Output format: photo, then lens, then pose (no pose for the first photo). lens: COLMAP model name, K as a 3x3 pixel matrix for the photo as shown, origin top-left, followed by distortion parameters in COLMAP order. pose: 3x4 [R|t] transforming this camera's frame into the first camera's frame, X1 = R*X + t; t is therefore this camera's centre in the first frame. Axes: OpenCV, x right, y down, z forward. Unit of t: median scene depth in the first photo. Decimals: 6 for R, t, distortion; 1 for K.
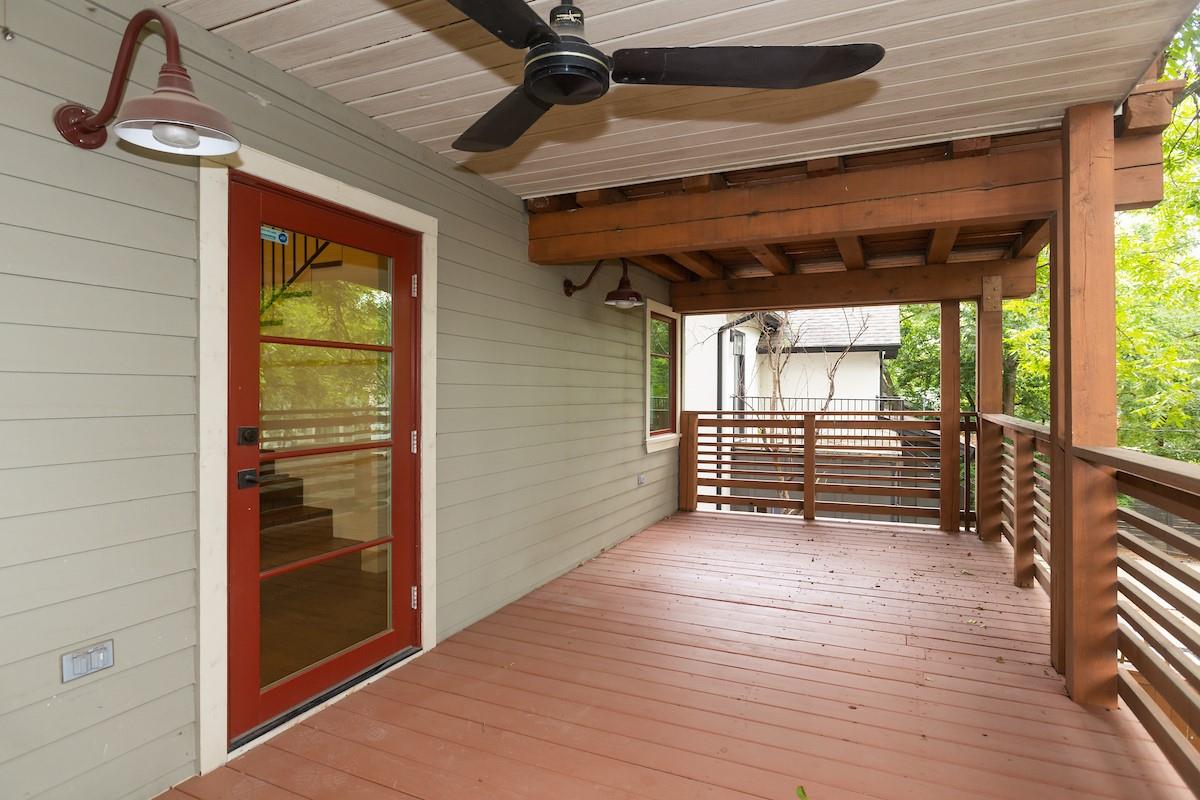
lens RADIAL K [[575.7, 0, 600.3], [0, 575.7, 386.2], [0, 0, 1]] dist [-0.006924, 0.000031]
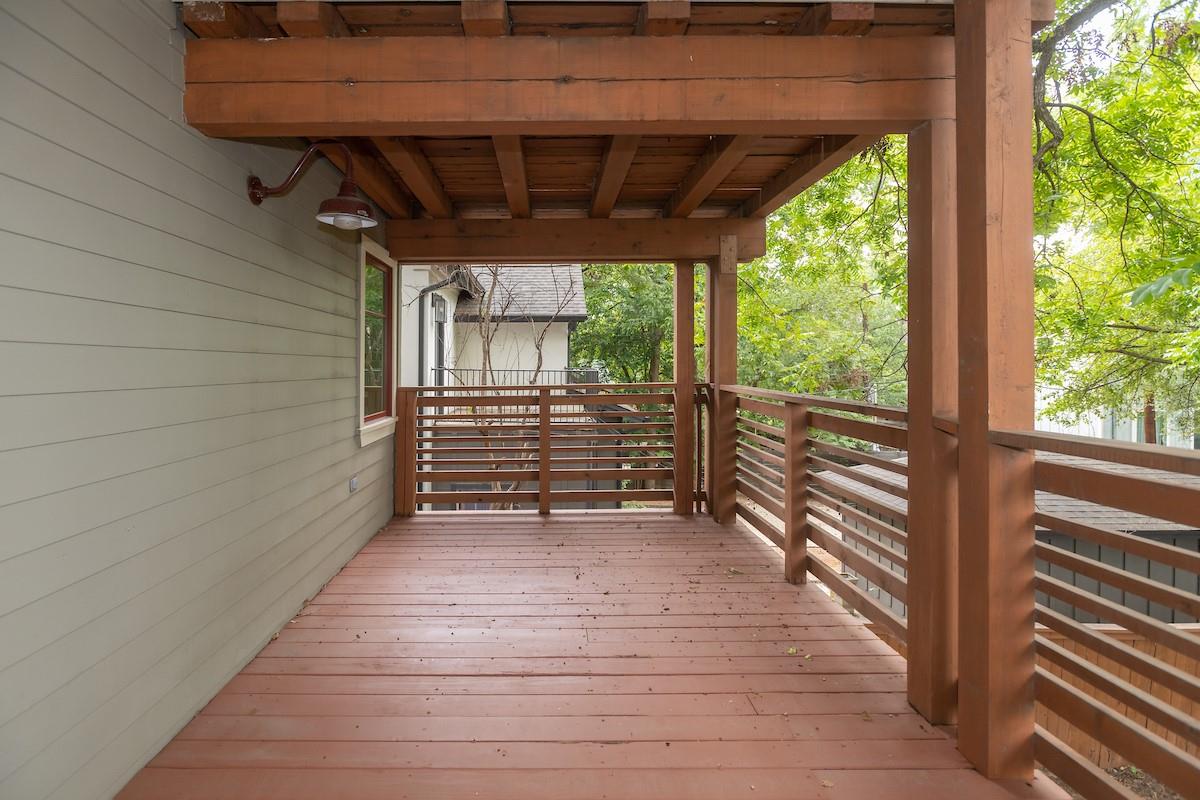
lens RADIAL K [[590.1, 0, 435.6], [0, 590.1, 350.5], [0, 0, 1]] dist [-0.012213, -0.000262]
pose [[0.961941, 0.000432, 0.273255, -0.033467], [0.003766, 0.999883, -0.014840, 0.006666], [-0.273230, 0.015305, 0.961827, 0.280666]]
